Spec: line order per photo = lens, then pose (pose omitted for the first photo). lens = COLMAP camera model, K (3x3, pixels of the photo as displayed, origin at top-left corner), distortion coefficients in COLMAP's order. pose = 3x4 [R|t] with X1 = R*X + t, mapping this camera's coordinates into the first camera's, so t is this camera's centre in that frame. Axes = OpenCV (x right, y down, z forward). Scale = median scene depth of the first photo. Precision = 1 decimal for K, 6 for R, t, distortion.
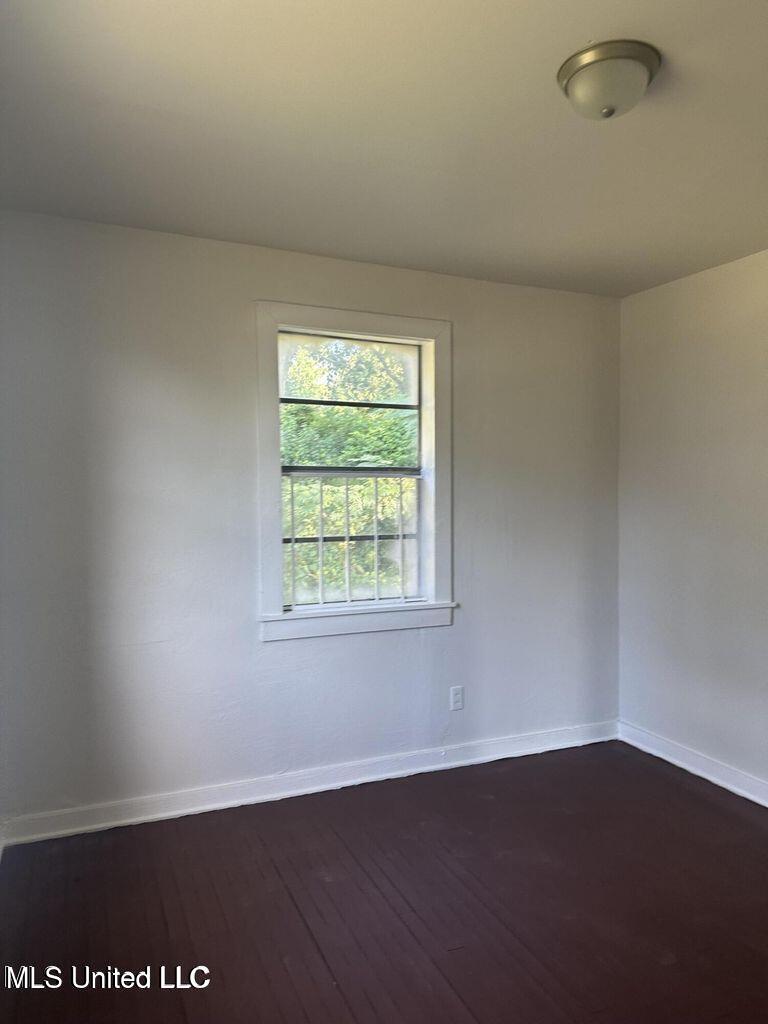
lens RADIAL K [[715.1, 0, 398.8], [0, 715.1, 513.7], [0, 0, 1]] dist [0.108439, -0.108632]
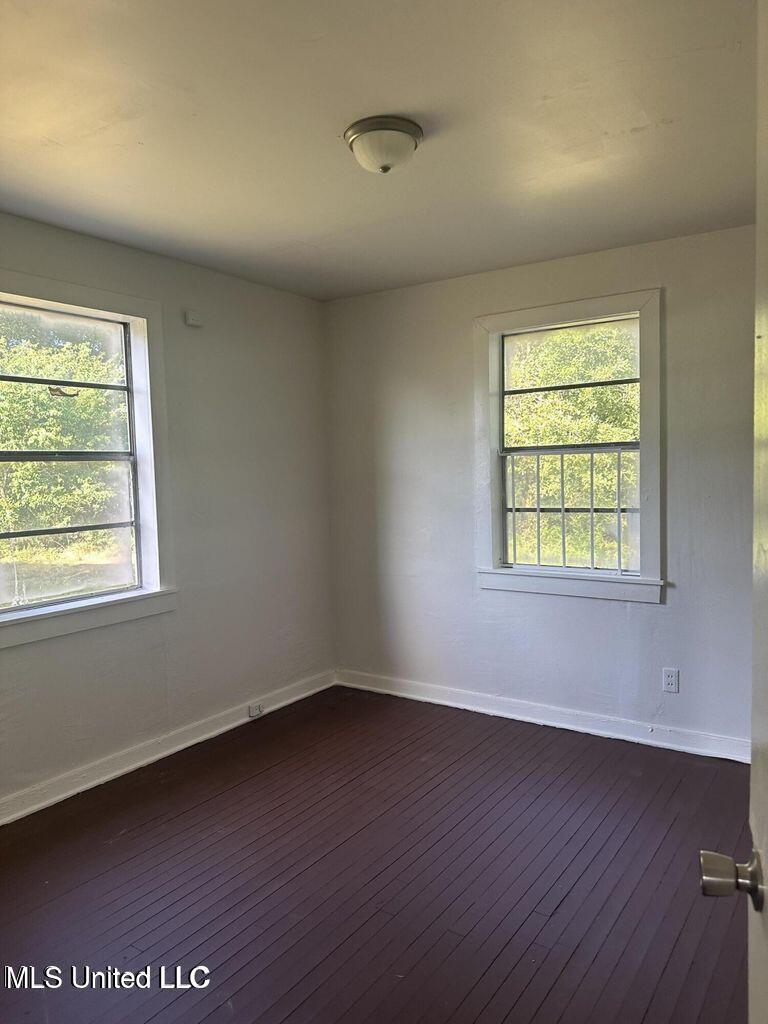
lens RADIAL K [[715.1, 0, 398.8], [0, 715.1, 513.7], [0, 0, 1]] dist [0.108439, -0.108632]
pose [[0.541874, 0.039935, -0.839511, 0.733812], [0.007768, 0.998590, 0.052516, -0.021228], [0.840424, -0.034978, 0.540799, 0.186615]]
